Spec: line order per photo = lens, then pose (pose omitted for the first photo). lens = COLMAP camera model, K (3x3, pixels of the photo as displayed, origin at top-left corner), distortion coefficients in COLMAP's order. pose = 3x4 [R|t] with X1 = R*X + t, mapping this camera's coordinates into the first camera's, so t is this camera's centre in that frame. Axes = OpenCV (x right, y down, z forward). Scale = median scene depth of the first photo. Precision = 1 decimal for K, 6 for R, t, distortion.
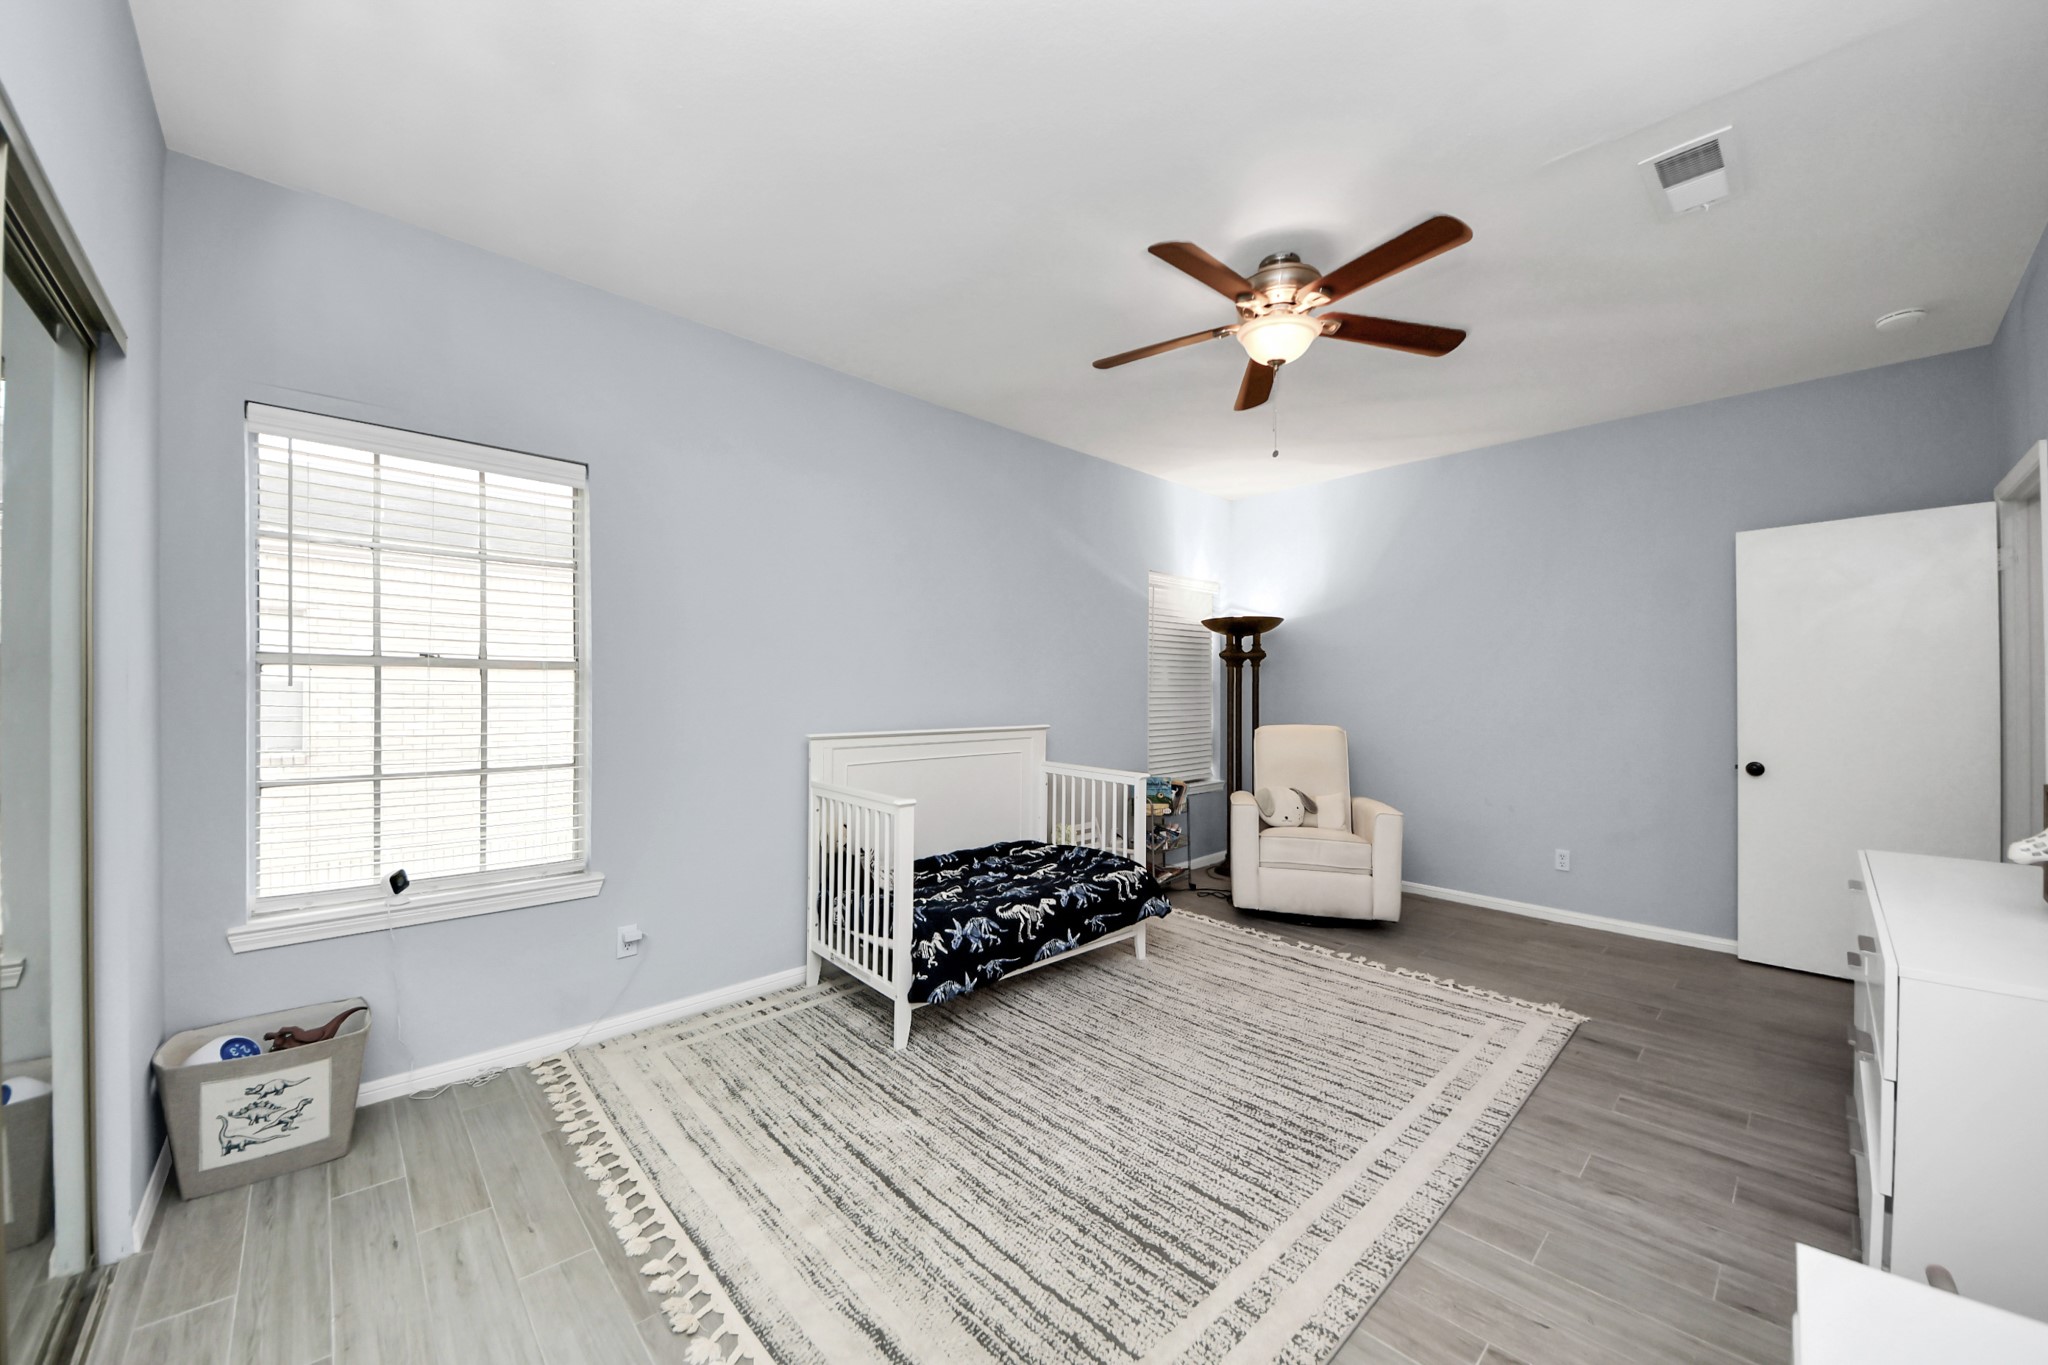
lens RADIAL K [[734.1, 0, 1024.0], [0, 734.1, 682.5], [0, 0, 1]] dist [0.035919, -0.021762]
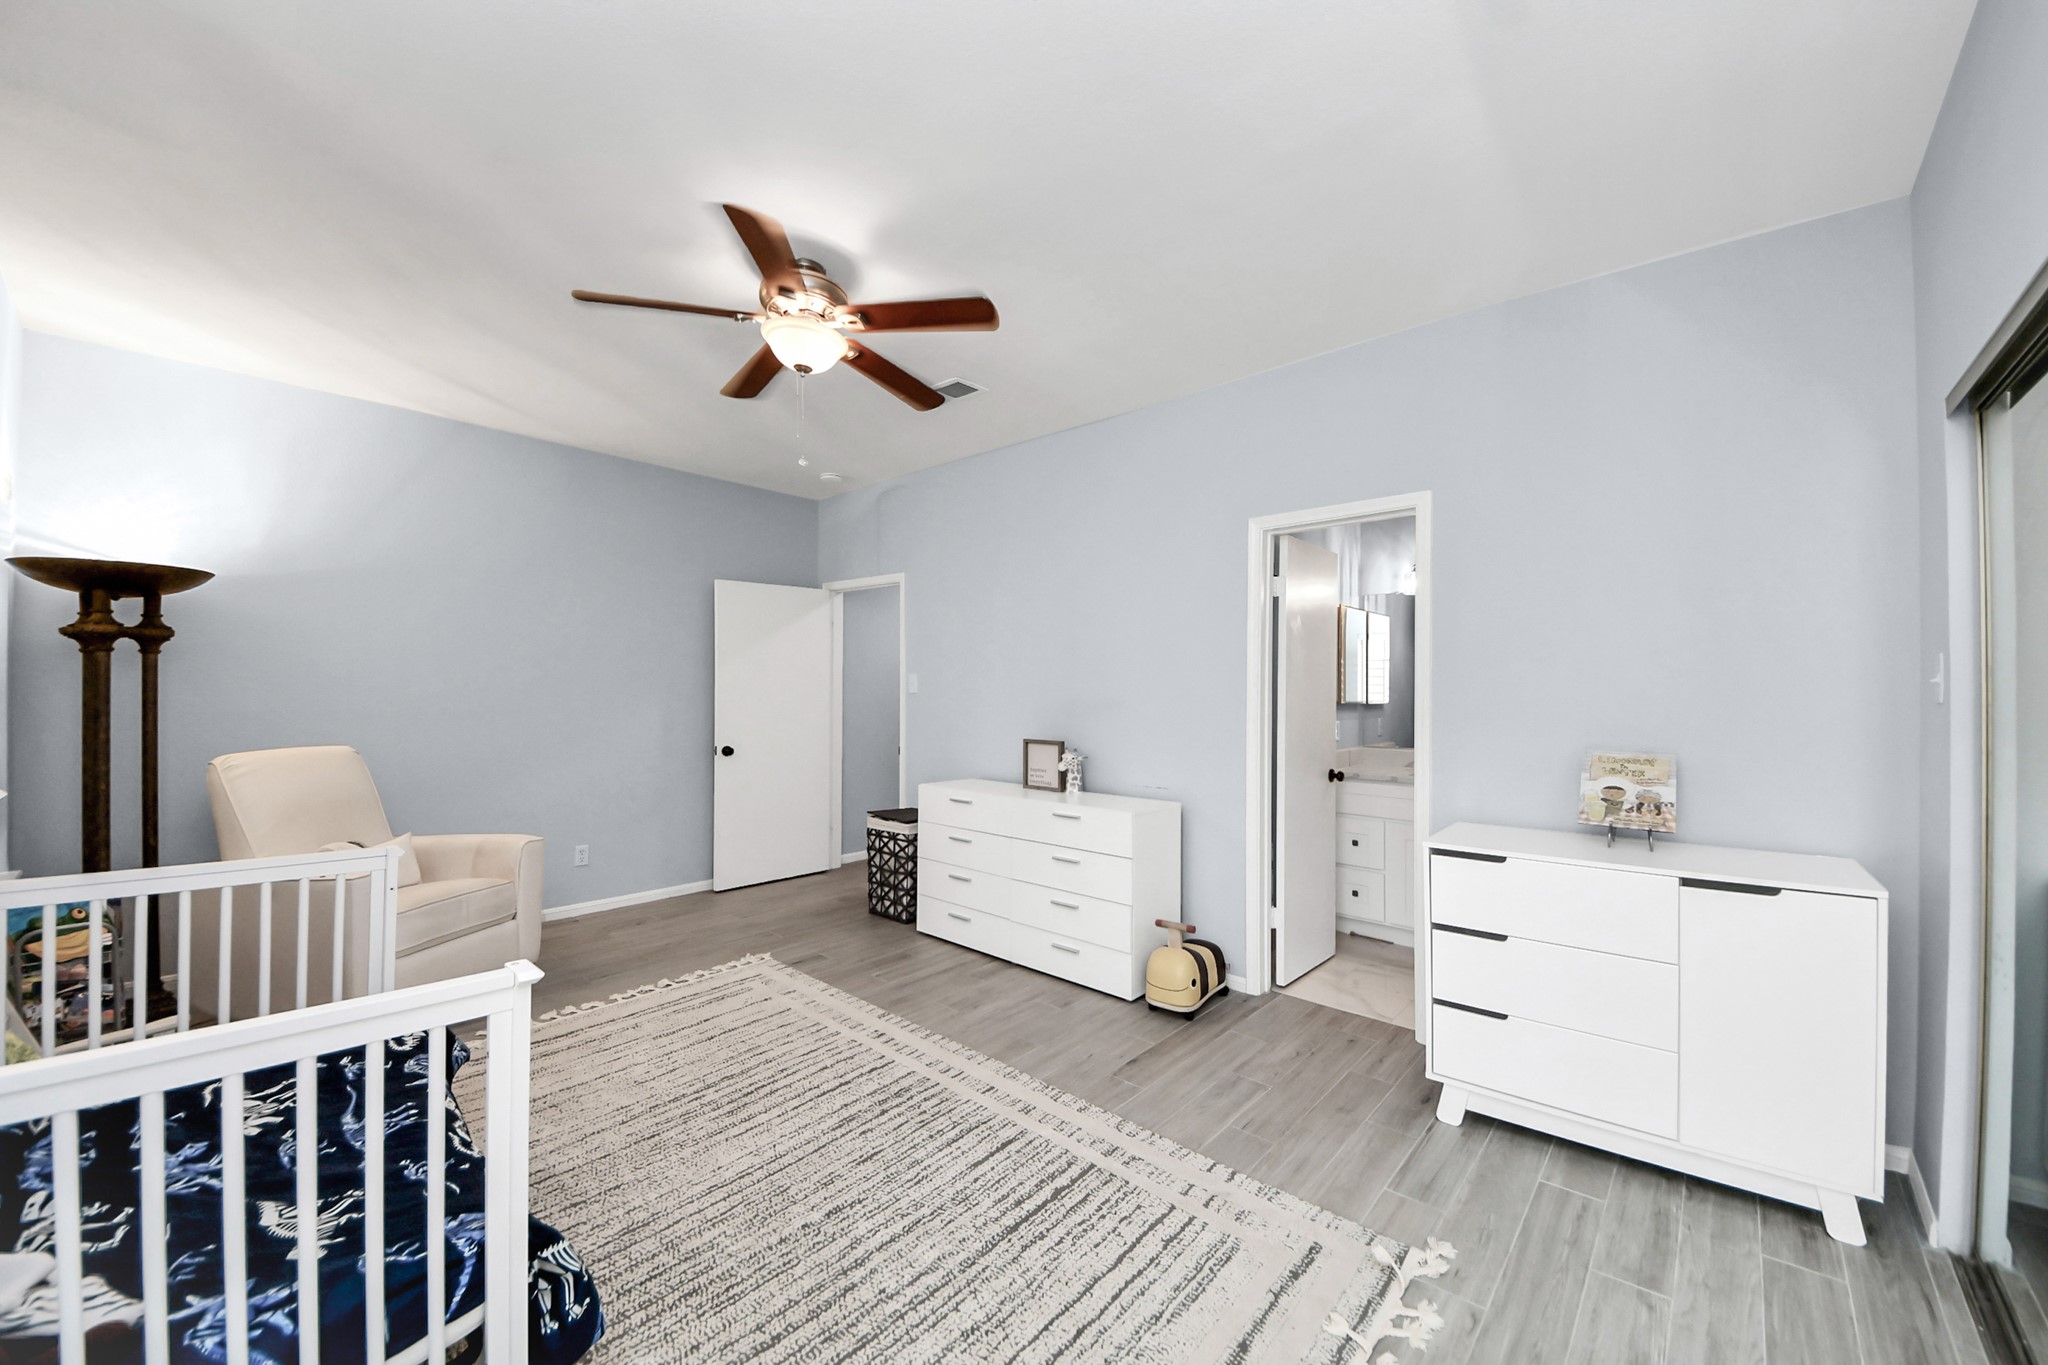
lens RADIAL K [[789.8, 0, 1022.5], [0, 789.8, 695.7], [0, 0, 1]] dist [0.001530, -0.008620]
pose [[-0.071812, -0.017007, 0.997273, -0.698670], [-0.005849, 0.999845, 0.016630, -0.007124], [-0.997401, -0.004639, -0.071901, 0.799480]]
